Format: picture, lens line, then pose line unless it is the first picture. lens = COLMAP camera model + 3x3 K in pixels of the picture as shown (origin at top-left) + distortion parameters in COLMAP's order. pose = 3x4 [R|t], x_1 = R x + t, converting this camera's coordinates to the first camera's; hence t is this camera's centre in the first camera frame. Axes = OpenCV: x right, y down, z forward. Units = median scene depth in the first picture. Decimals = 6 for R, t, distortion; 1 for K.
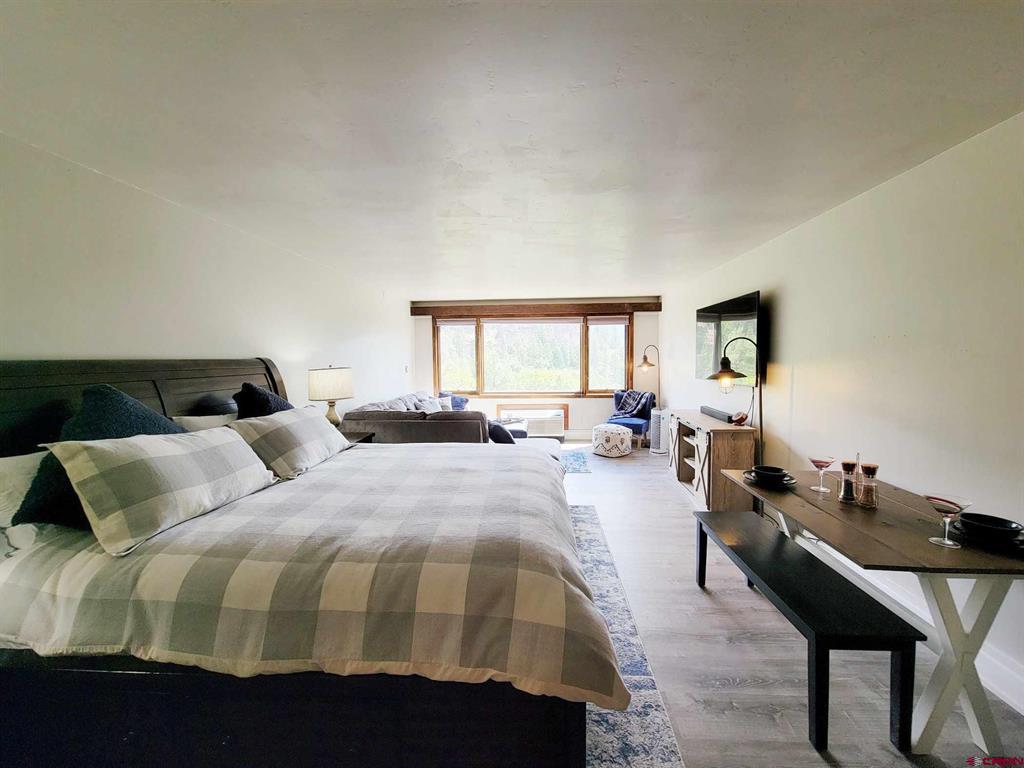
lens RADIAL K [[419.1, 0, 516.6], [0, 419.1, 386.9], [0, 0, 1]] dist [-0.000811, -0.001428]
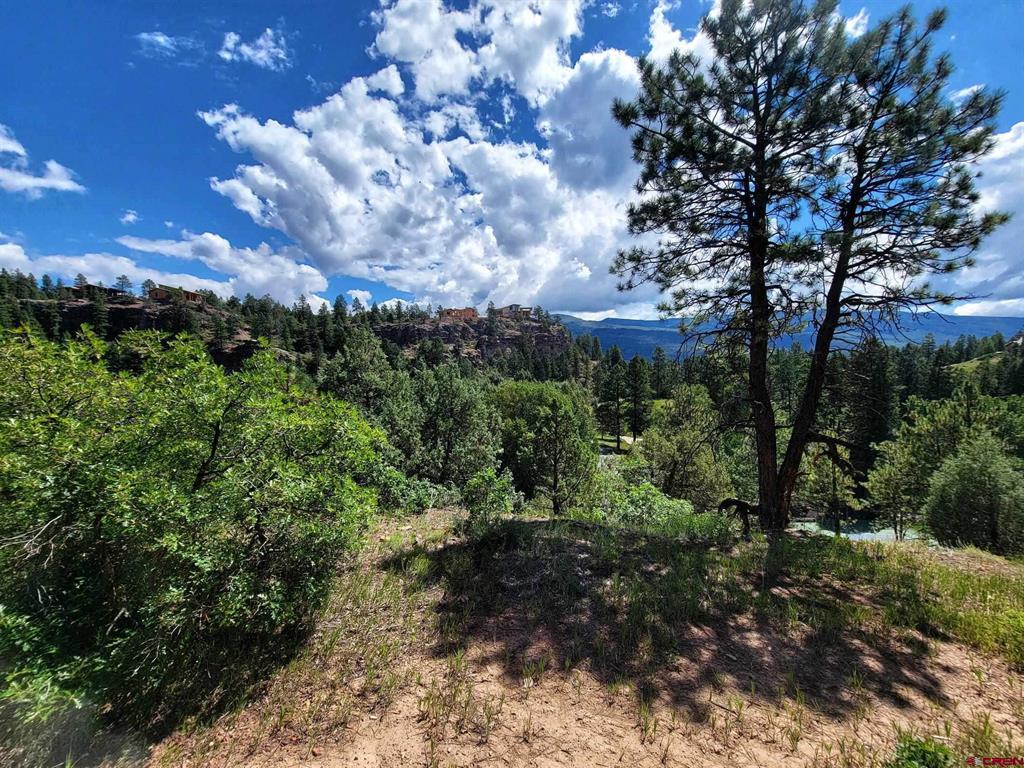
lens RADIAL K [[419.1, 0, 516.6], [0, 419.1, 386.9], [0, 0, 1]] dist [-0.000811, -0.001428]
pose [[0.998889, 0.003015, 0.047034, 0.092813], [-0.001736, 0.999628, -0.027214, -0.155698], [-0.047099, 0.027102, 0.998523, 2.148879]]
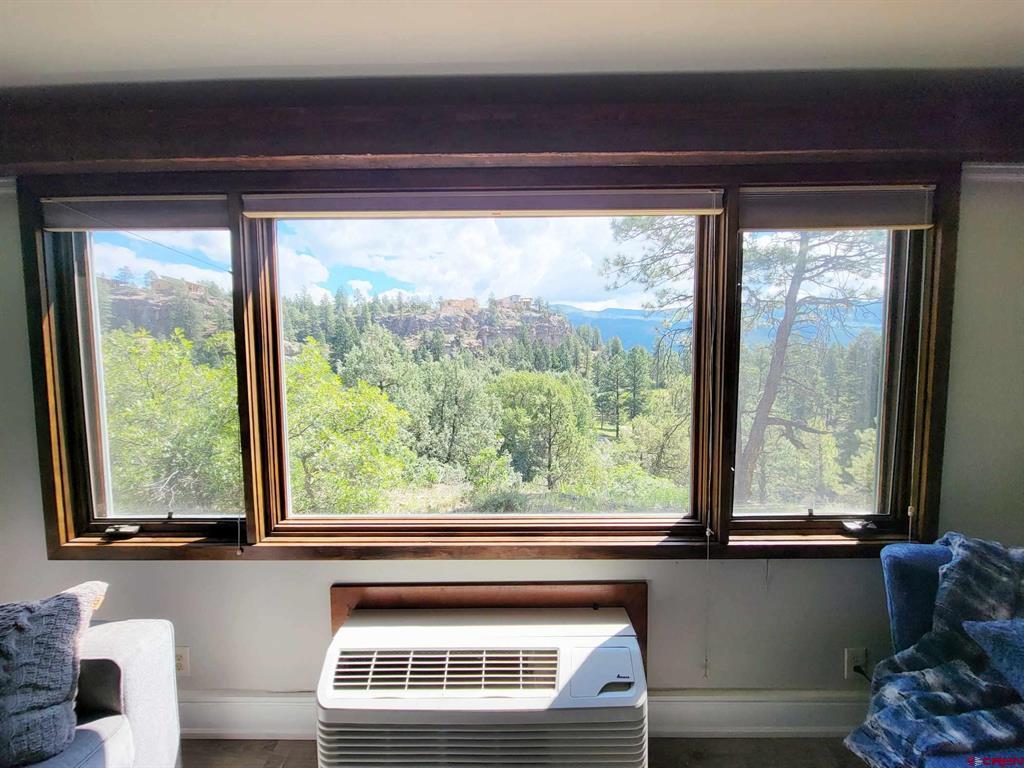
lens RADIAL K [[419.1, 0, 516.6], [0, 419.1, 386.9], [0, 0, 1]] dist [-0.000811, -0.001428]
pose [[0.998985, 0.001309, 0.045014, 0.098468], [-0.001125, 0.999991, -0.004123, -0.143514], [-0.045019, 0.004068, 0.998978, 1.760807]]
